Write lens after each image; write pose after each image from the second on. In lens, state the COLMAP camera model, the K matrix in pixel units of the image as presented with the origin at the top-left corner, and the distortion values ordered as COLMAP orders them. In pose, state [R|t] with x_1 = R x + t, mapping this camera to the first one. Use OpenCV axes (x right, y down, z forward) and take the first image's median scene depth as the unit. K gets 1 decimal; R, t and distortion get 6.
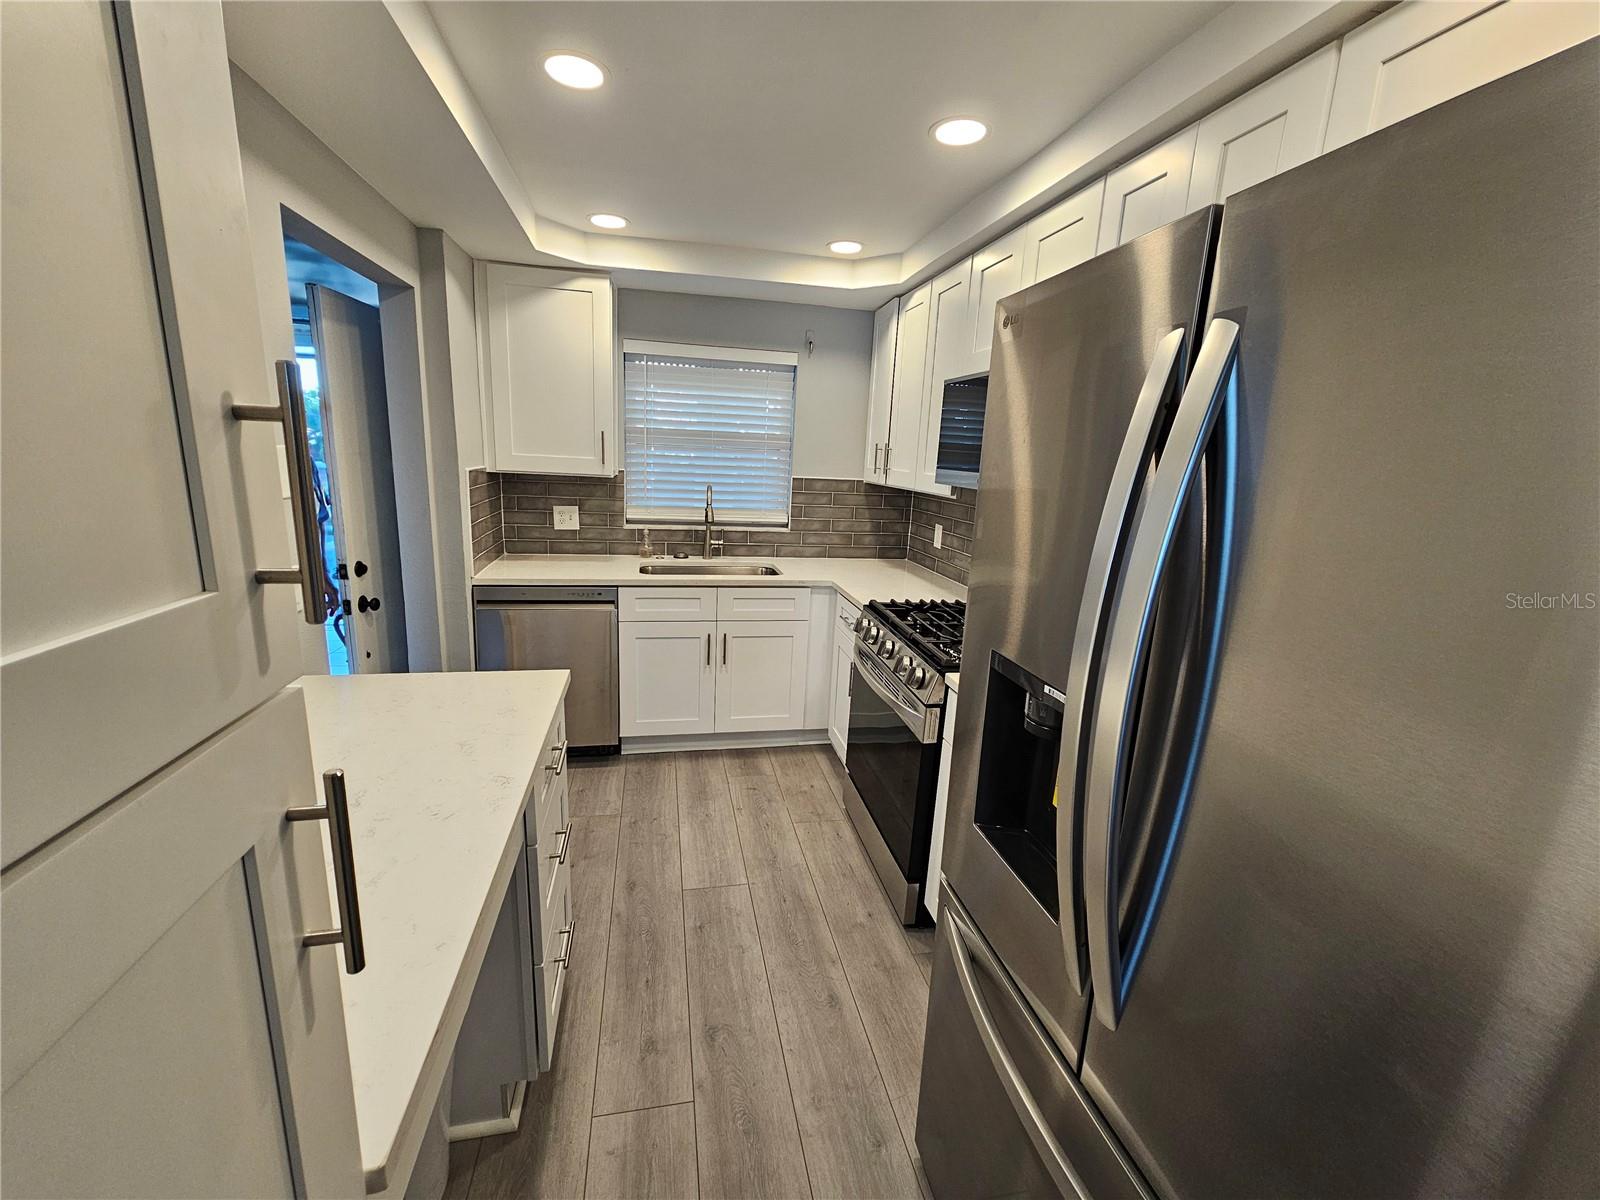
lens RADIAL K [[654.2, 0, 793.6], [0, 654.2, 596.6], [0, 0, 1]] dist [0.000381, 0.000139]
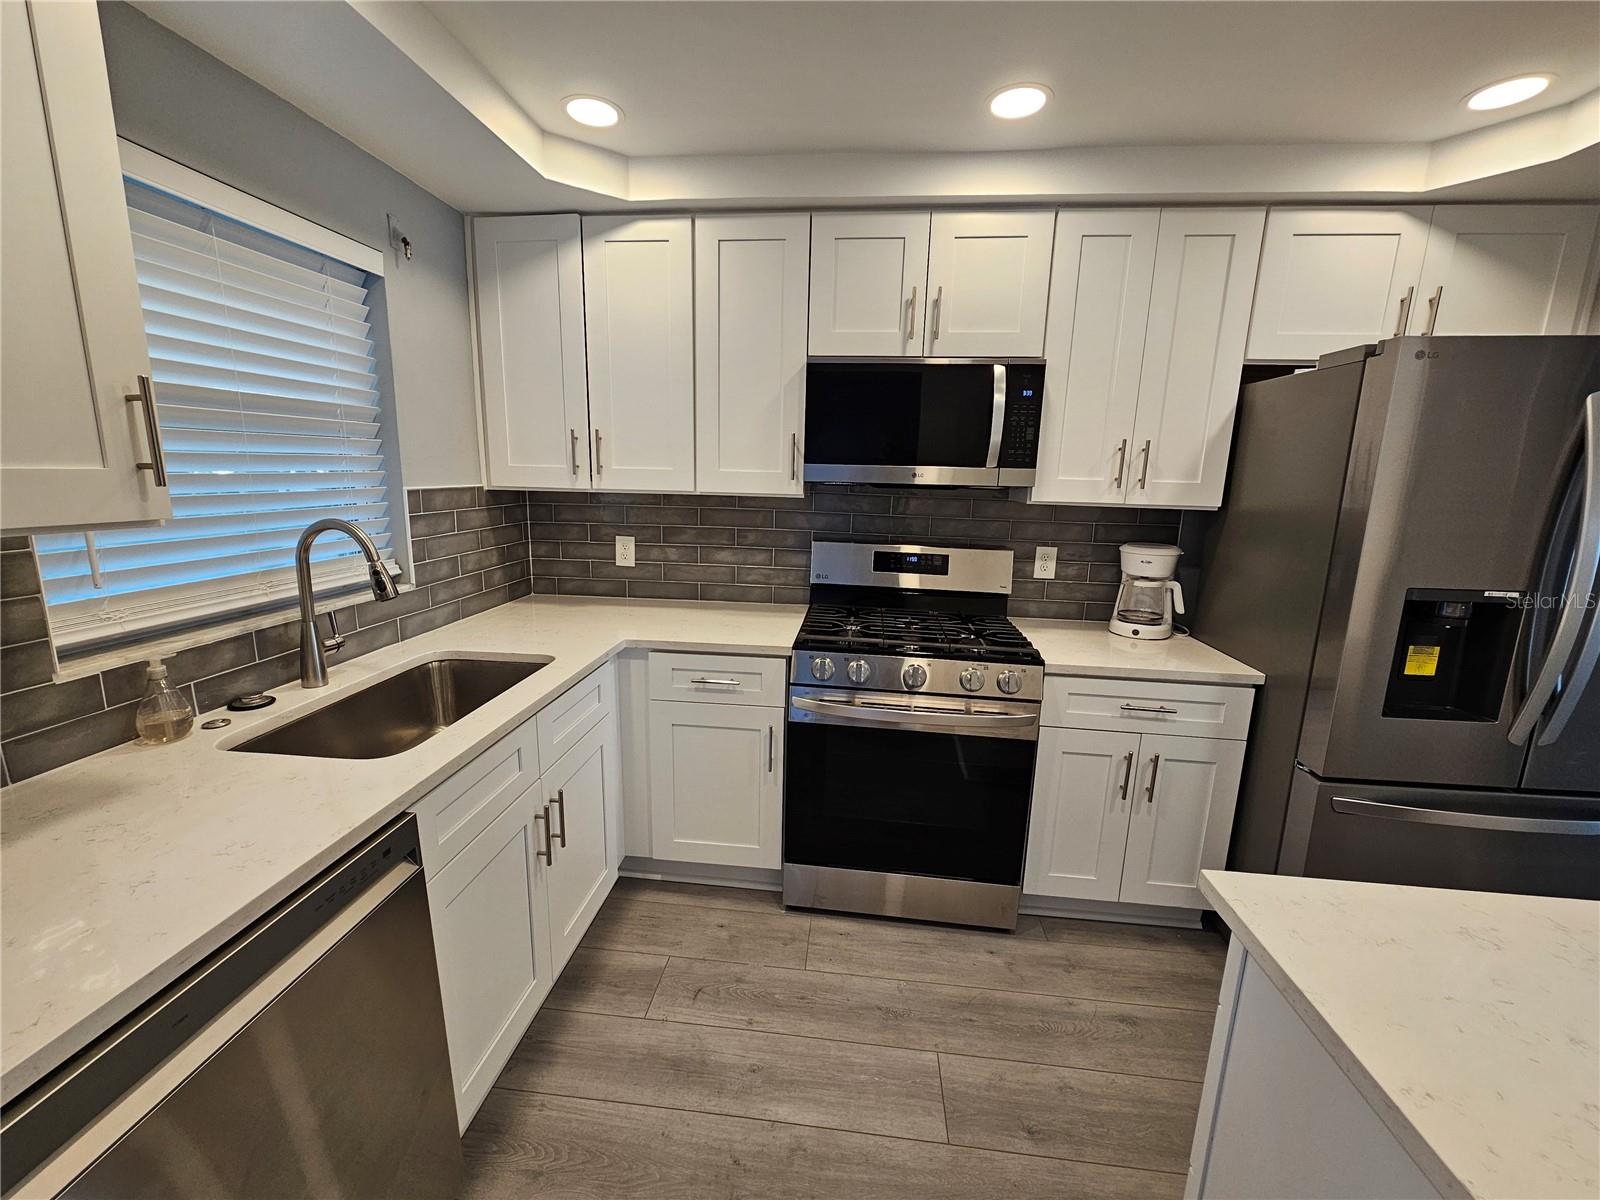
lens RADIAL K [[654.2, 0, 793.6], [0, 654.2, 596.6], [0, 0, 1]] dist [0.000381, 0.000139]
pose [[0.298141, -0.221542, 0.928456, -0.500762], [0.201317, 0.965407, 0.165713, -0.143066], [-0.933051, 0.137508, 0.332427, 0.628434]]
